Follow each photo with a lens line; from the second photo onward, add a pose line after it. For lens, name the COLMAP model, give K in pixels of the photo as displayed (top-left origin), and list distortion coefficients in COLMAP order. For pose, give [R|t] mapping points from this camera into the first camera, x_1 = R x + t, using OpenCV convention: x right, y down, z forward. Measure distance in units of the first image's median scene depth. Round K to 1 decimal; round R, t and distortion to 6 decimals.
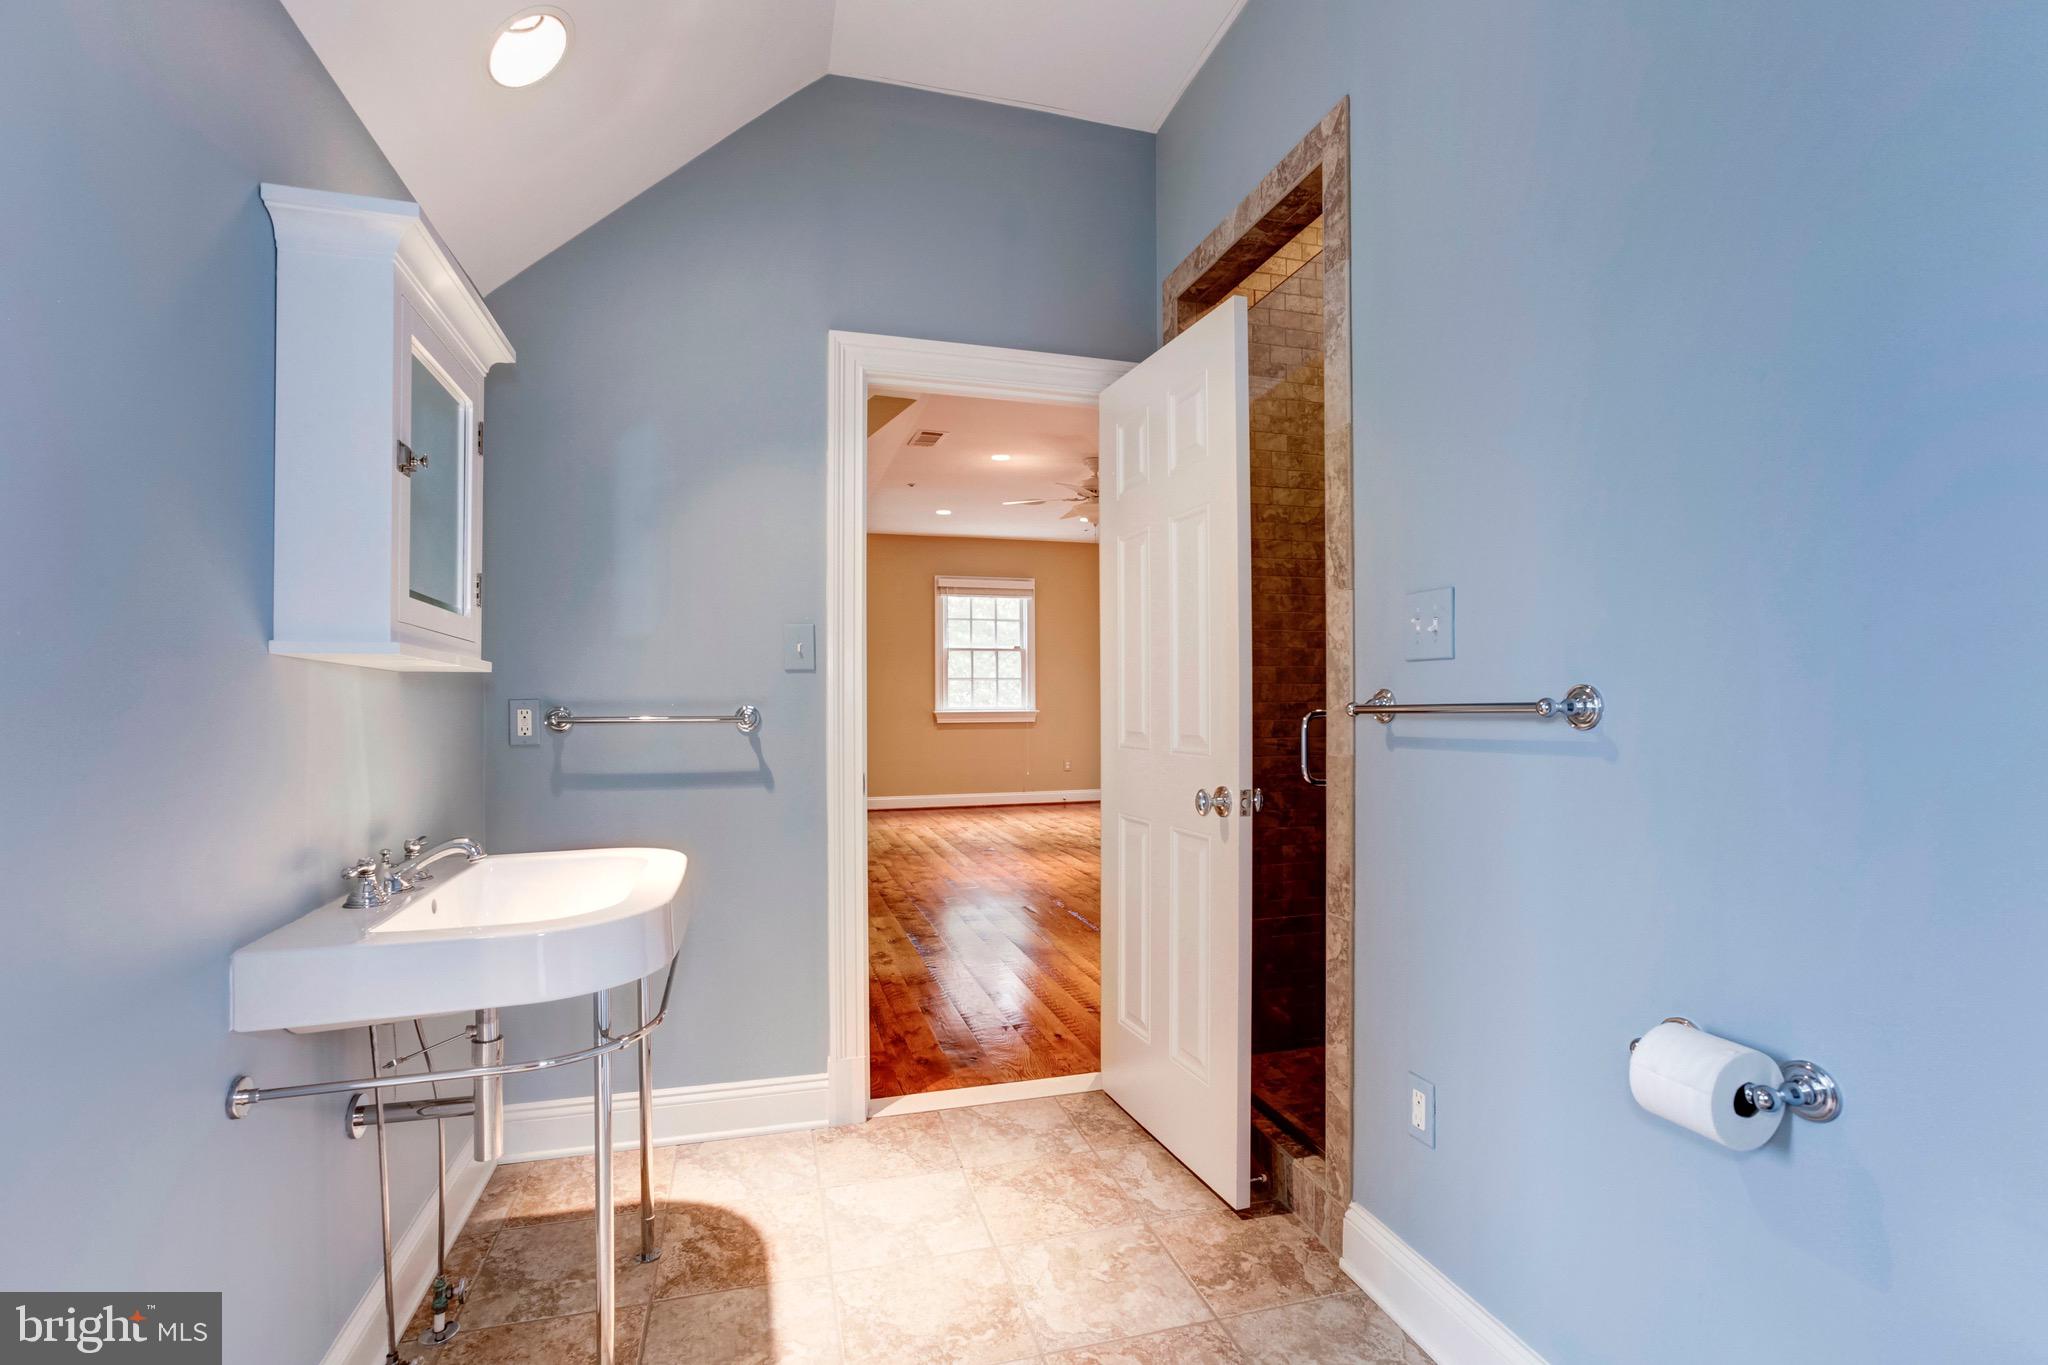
lens RADIAL K [[935.1, 0, 1031.9], [0, 935.1, 686.6], [0, 0, 1]] dist [-0.026910, 0.000843]
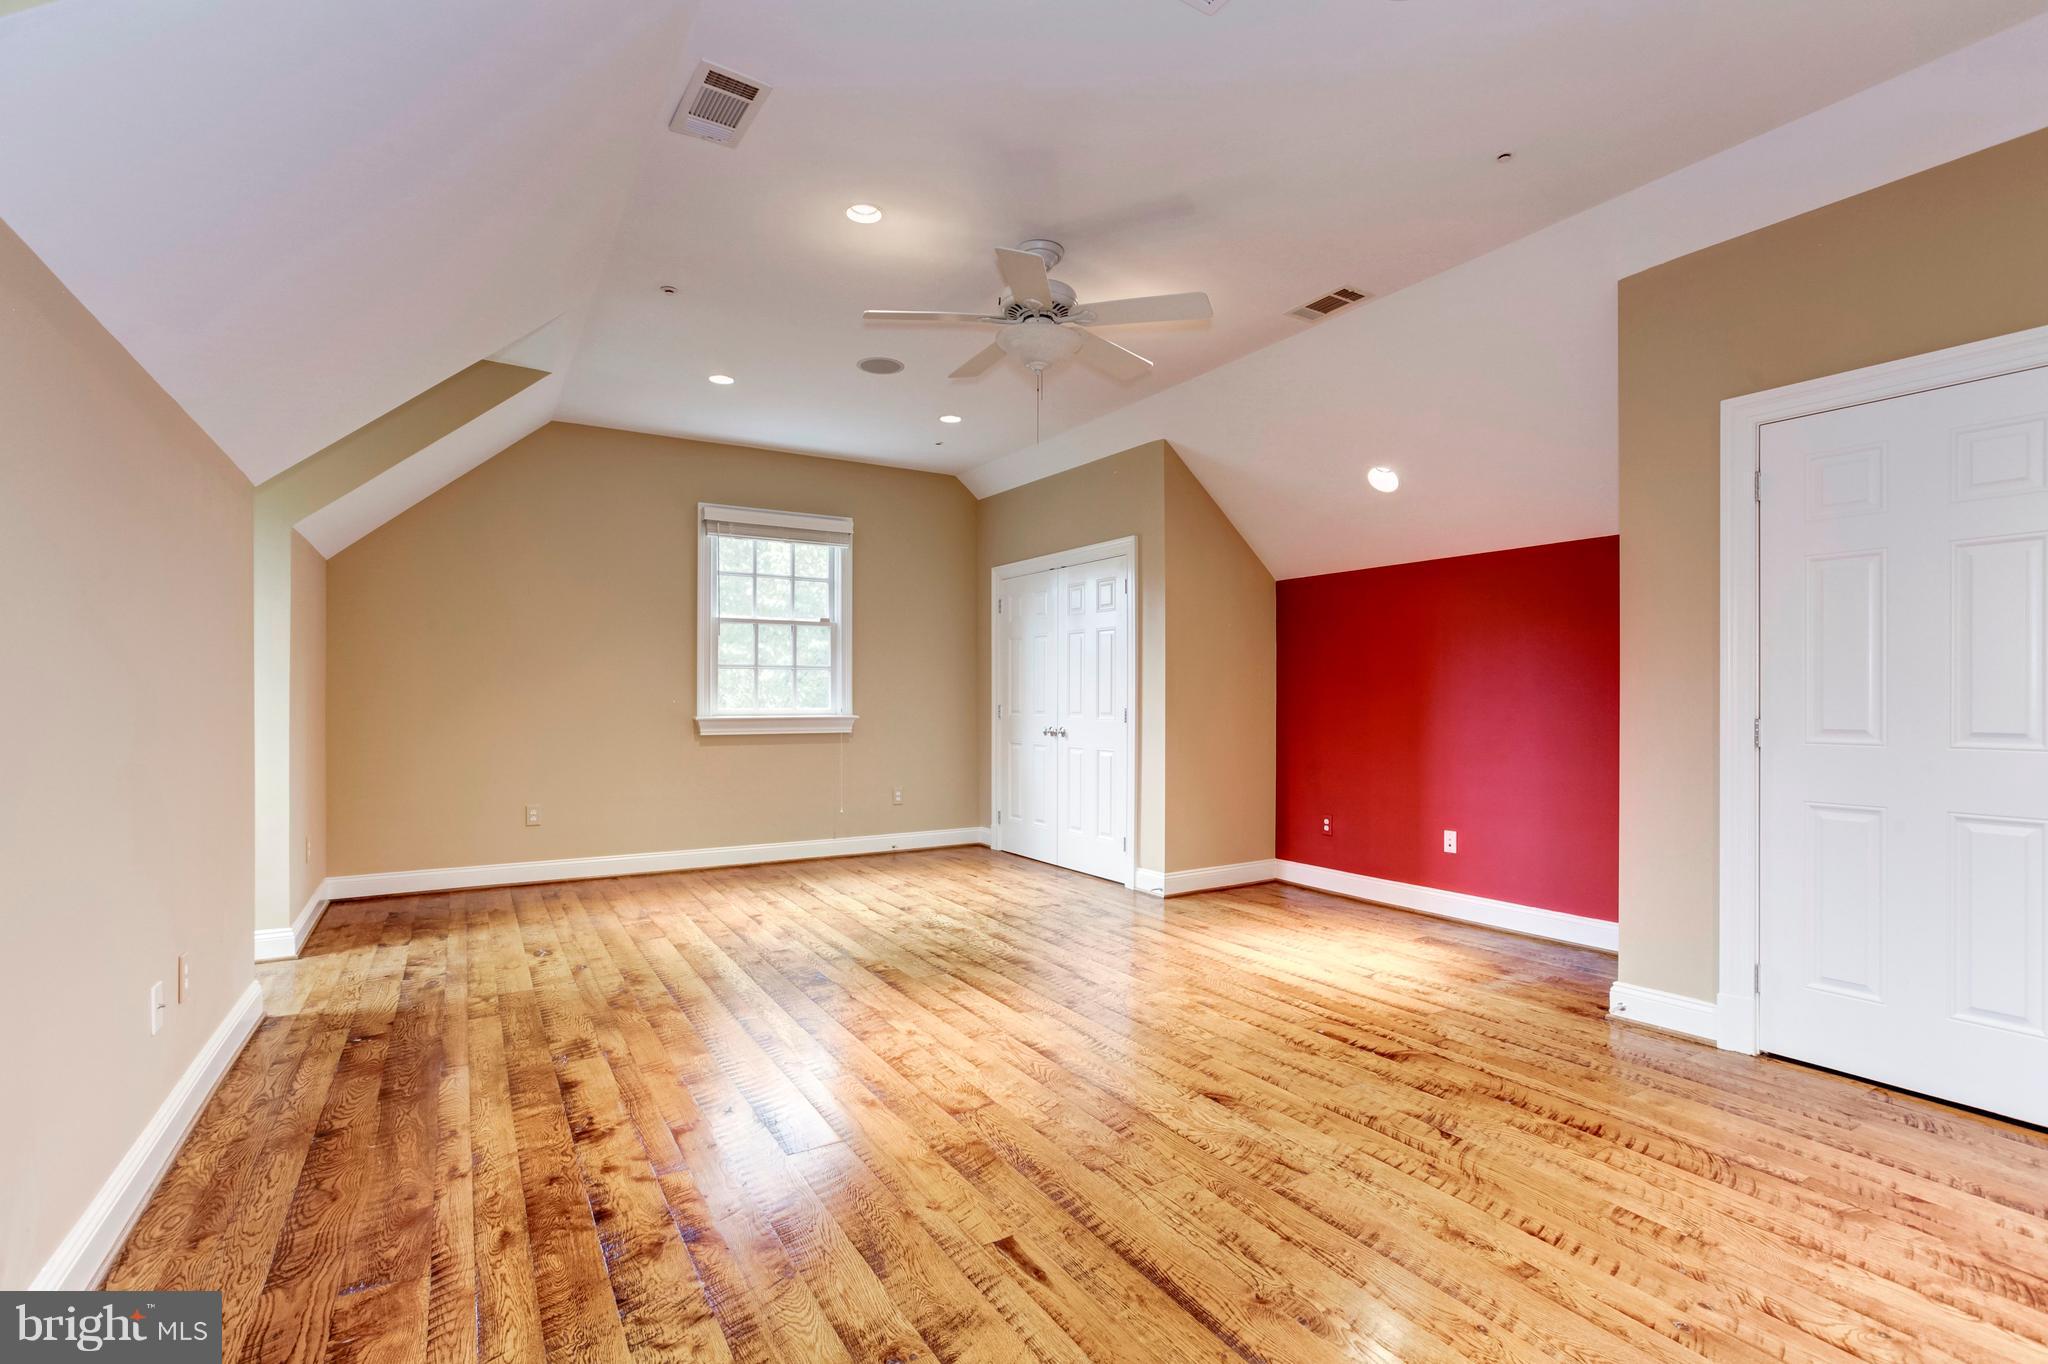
lens RADIAL K [[935.1, 0, 1004.0], [0, 935.1, 692.6], [0, 0, 1]] dist [-0.026910, 0.000843]
pose [[0.971445, 0.006598, 0.237172, -0.051011], [-0.008722, 0.999931, 0.007906, 0.003061], [-0.237103, -0.009749, 0.971436, 0.334875]]
